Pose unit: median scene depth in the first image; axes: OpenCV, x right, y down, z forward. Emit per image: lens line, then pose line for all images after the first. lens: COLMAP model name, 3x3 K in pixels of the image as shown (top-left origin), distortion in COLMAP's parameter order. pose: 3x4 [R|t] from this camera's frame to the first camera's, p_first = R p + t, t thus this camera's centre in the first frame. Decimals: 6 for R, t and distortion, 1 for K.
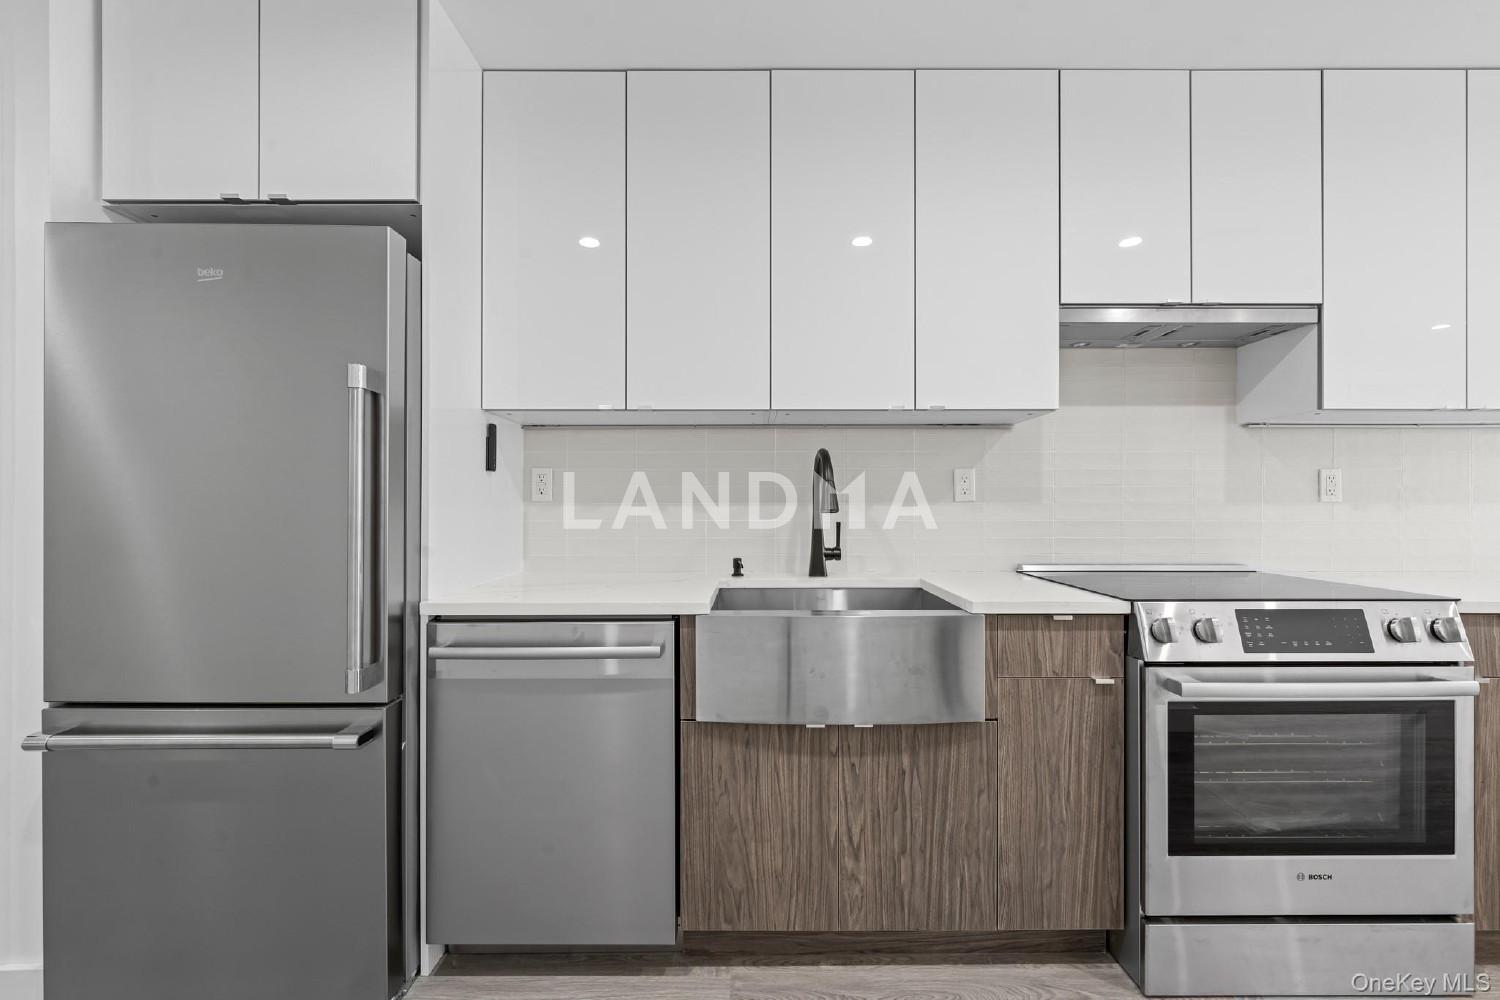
lens RADIAL K [[607.7, 0, 764.0], [0, 607.7, 505.9], [0, 0, 1]] dist [-0.002200, -0.000027]
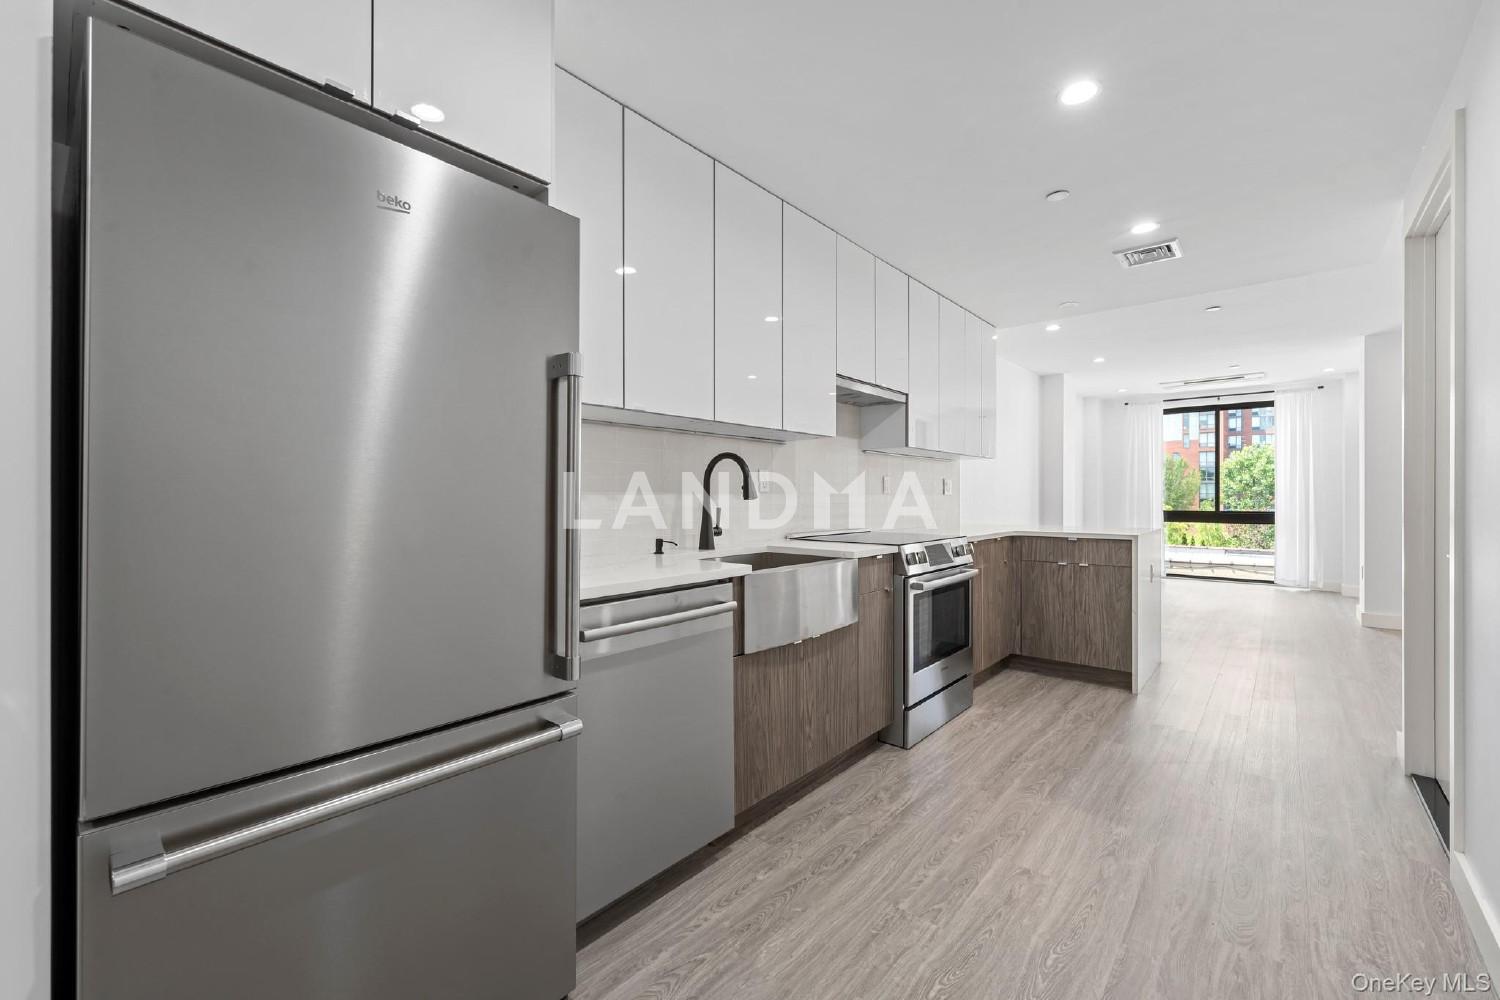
lens RADIAL K [[607.7, 0, 753.0], [0, 607.7, 496.4], [0, 0, 1]] dist [-0.002200, -0.000027]
pose [[0.652124, 0.000601, 0.758112, -1.108606], [0.000035, 1.000000, -0.000823, 0.005042], [-0.758113, 0.000563, 0.652124, 0.106873]]
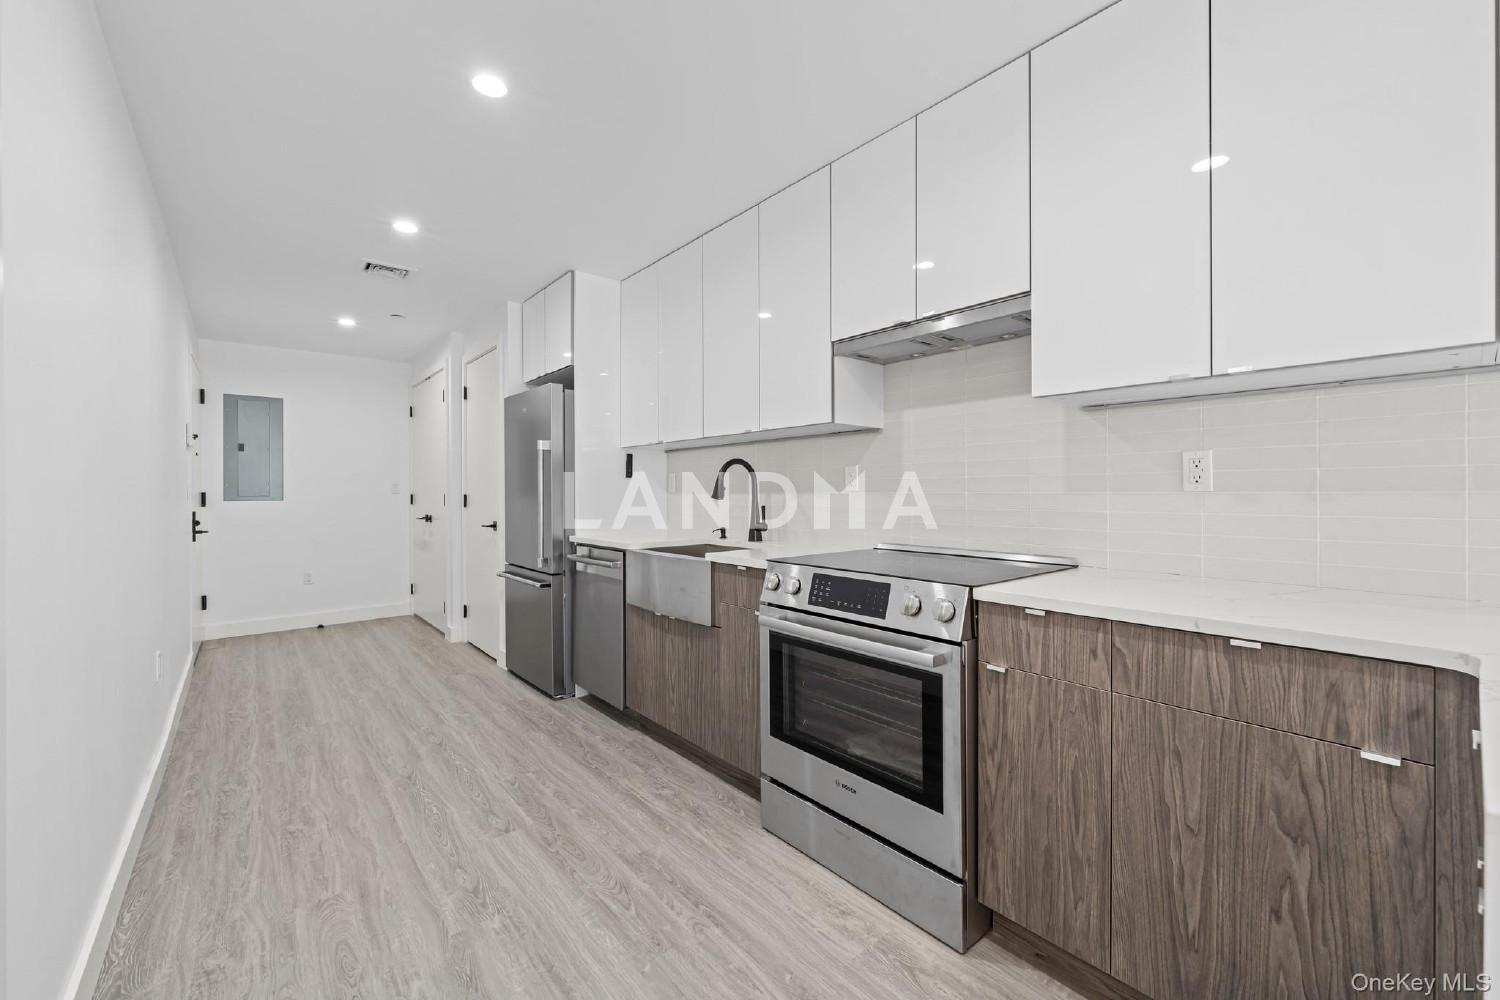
lens RADIAL K [[607.7, 0, 754.7], [0, 607.7, 495.2], [0, 0, 1]] dist [-0.002200, -0.000027]
pose [[0.644103, 0.002093, -0.764936, 1.678988], [0.001146, 0.999992, 0.003700, -0.007336], [0.764938, -0.003260, 0.644096, 0.029175]]
